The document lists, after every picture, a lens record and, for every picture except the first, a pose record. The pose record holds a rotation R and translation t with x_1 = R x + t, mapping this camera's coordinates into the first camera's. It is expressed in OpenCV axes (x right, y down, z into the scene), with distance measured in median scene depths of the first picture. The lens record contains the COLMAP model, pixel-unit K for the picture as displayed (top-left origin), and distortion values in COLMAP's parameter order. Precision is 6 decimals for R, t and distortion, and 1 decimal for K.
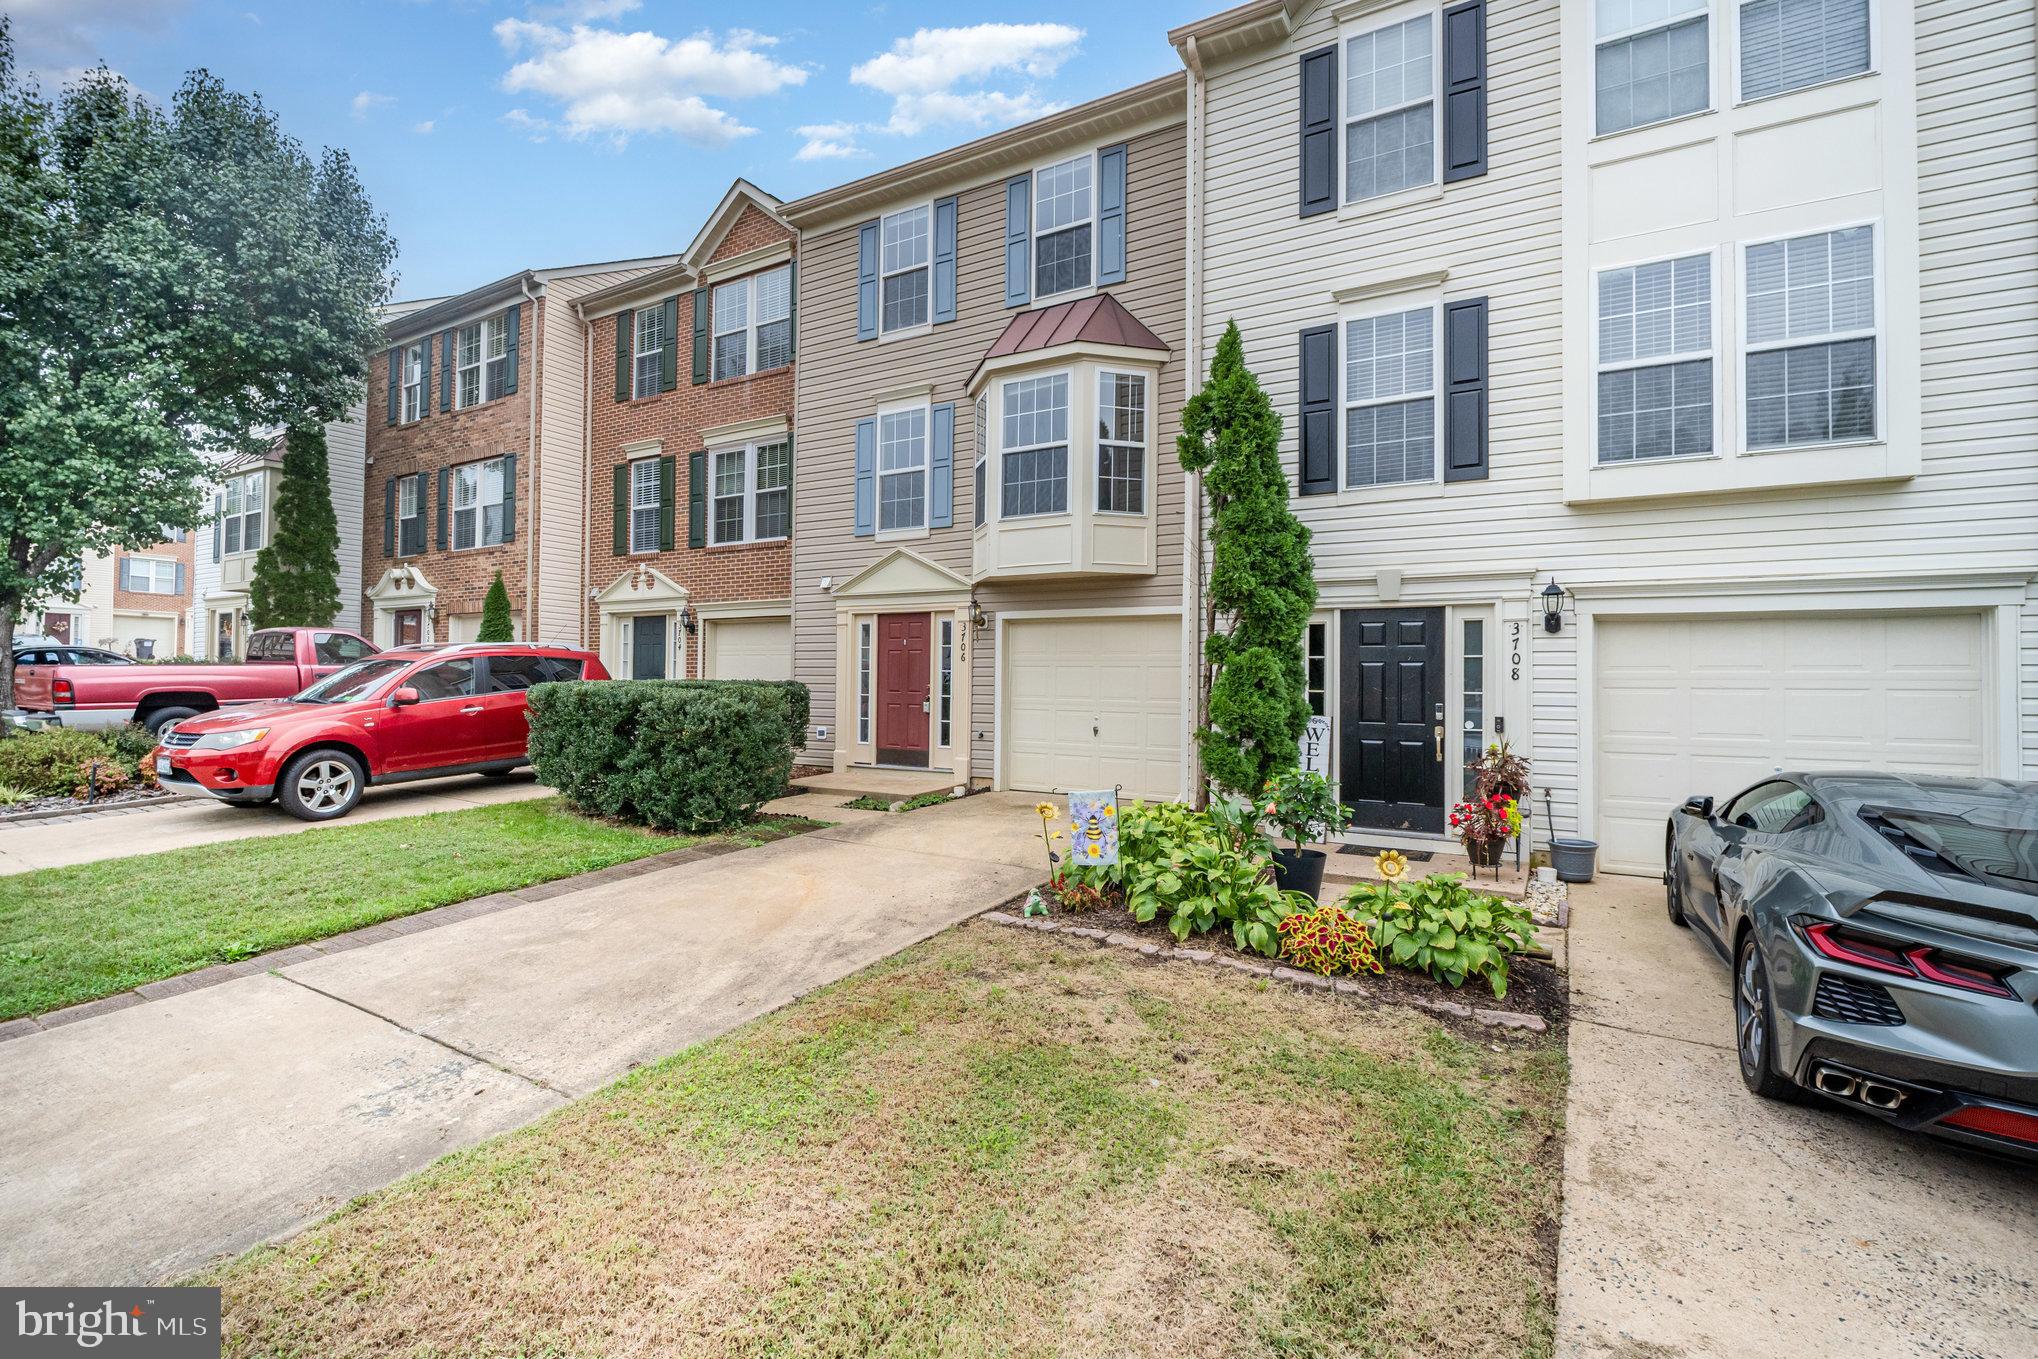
lens RADIAL K [[938.2, 0, 1019.7], [0, 938.2, 673.3], [0, 0, 1]] dist [-0.004987, -0.001306]
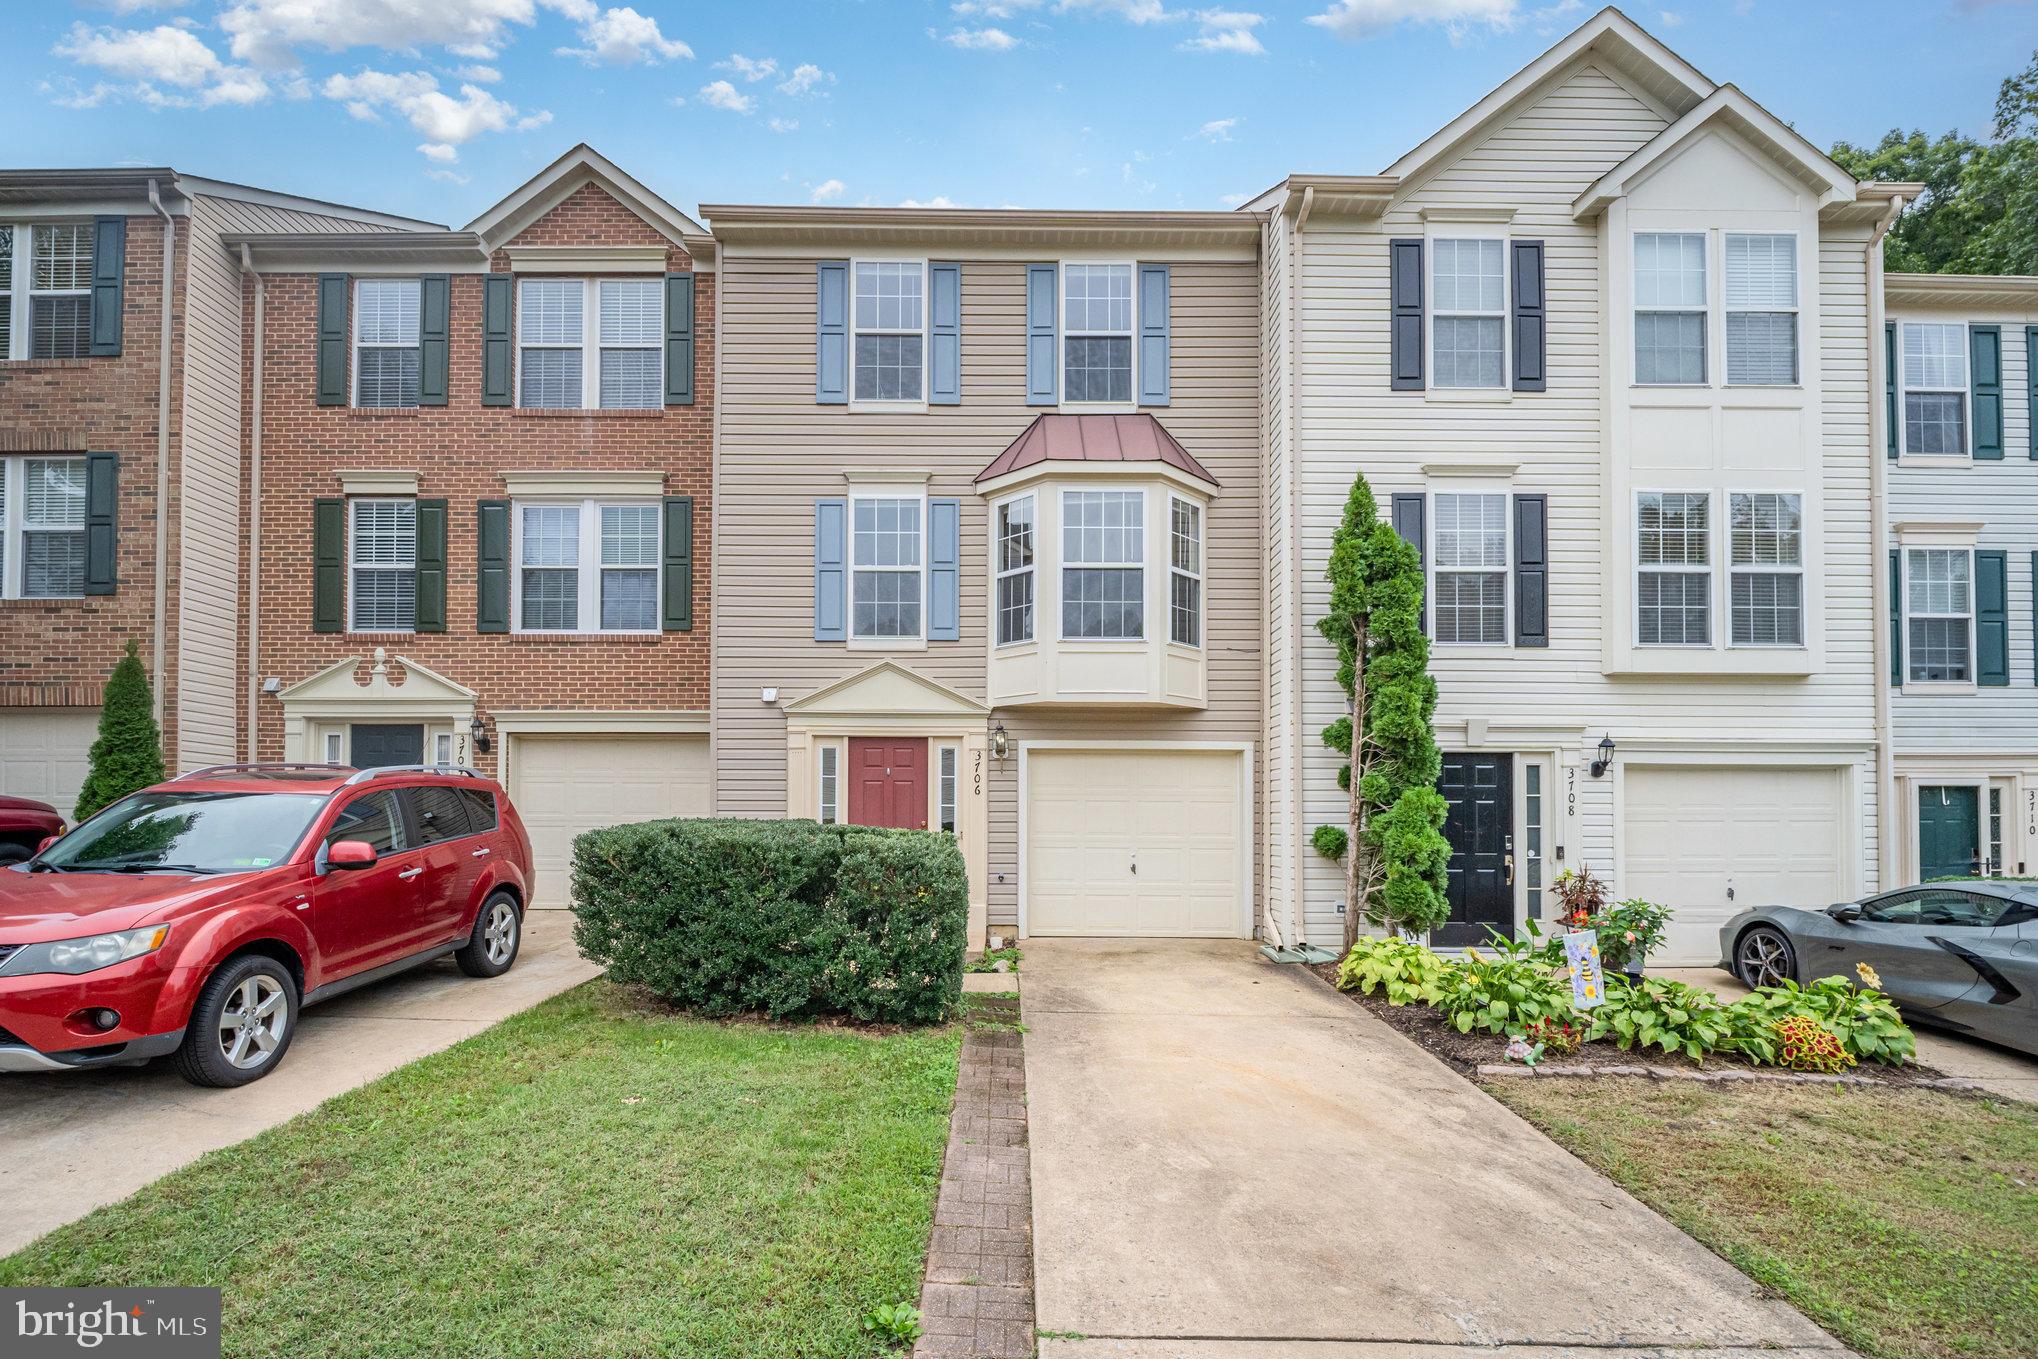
lens RADIAL K [[957.1, 0, 1019.8], [0, 957.1, 800.0], [0, 0, 1]] dist [-0.003974, -0.001839]
pose [[0.857687, -0.001044, 0.514171, -0.498071], [-0.001290, 0.999990, 0.004183, -0.011863], [-0.514170, -0.004251, 0.857678, 0.211404]]
